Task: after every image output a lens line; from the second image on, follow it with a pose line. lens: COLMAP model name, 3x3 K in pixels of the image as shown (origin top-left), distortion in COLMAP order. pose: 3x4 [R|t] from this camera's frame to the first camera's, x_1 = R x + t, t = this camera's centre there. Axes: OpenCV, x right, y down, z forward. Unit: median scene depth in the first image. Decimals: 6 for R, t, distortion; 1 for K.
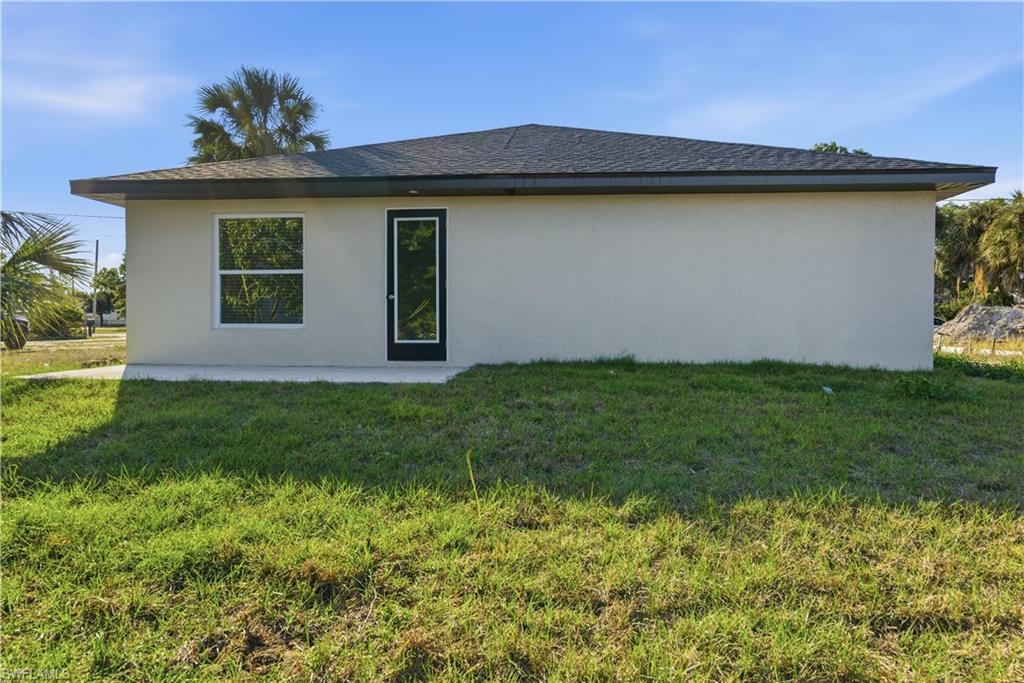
lens RADIAL K [[660.0, 0, 509.8], [0, 660.0, 330.8], [0, 0, 1]] dist [-0.031185, 0.000261]
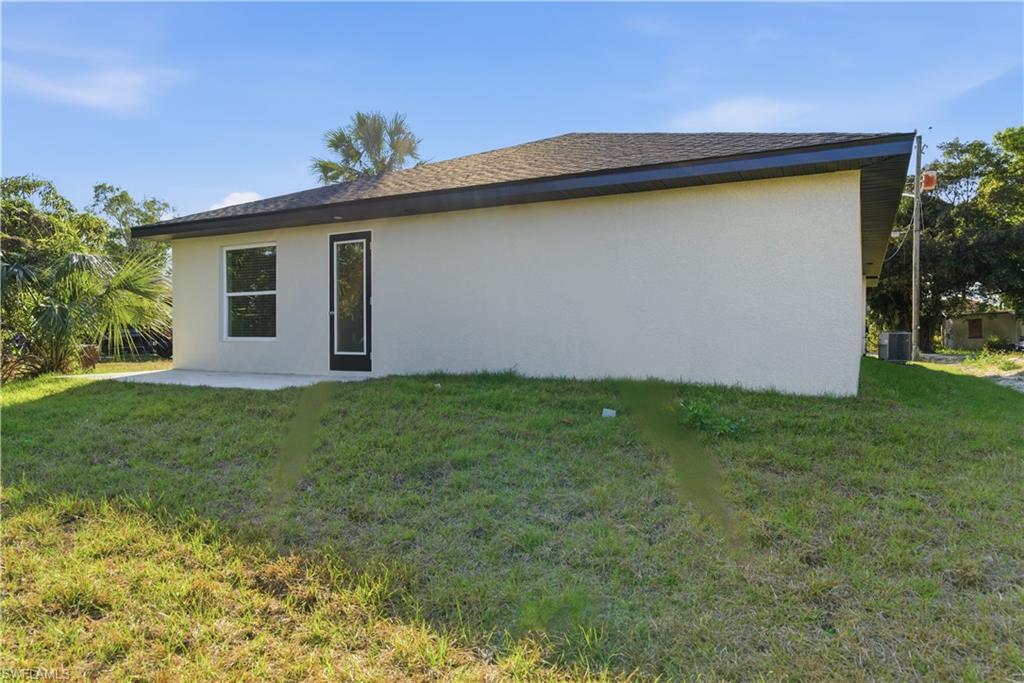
lens RADIAL K [[660.0, 0, 510.2], [0, 660.0, 347.8], [0, 0, 1]] dist [-0.031185, 0.000261]
pose [[0.917020, 0.006043, -0.398795, 0.538890], [-0.002911, 0.999960, 0.008459, -0.003044], [0.398830, -0.006596, 0.917001, 0.099405]]
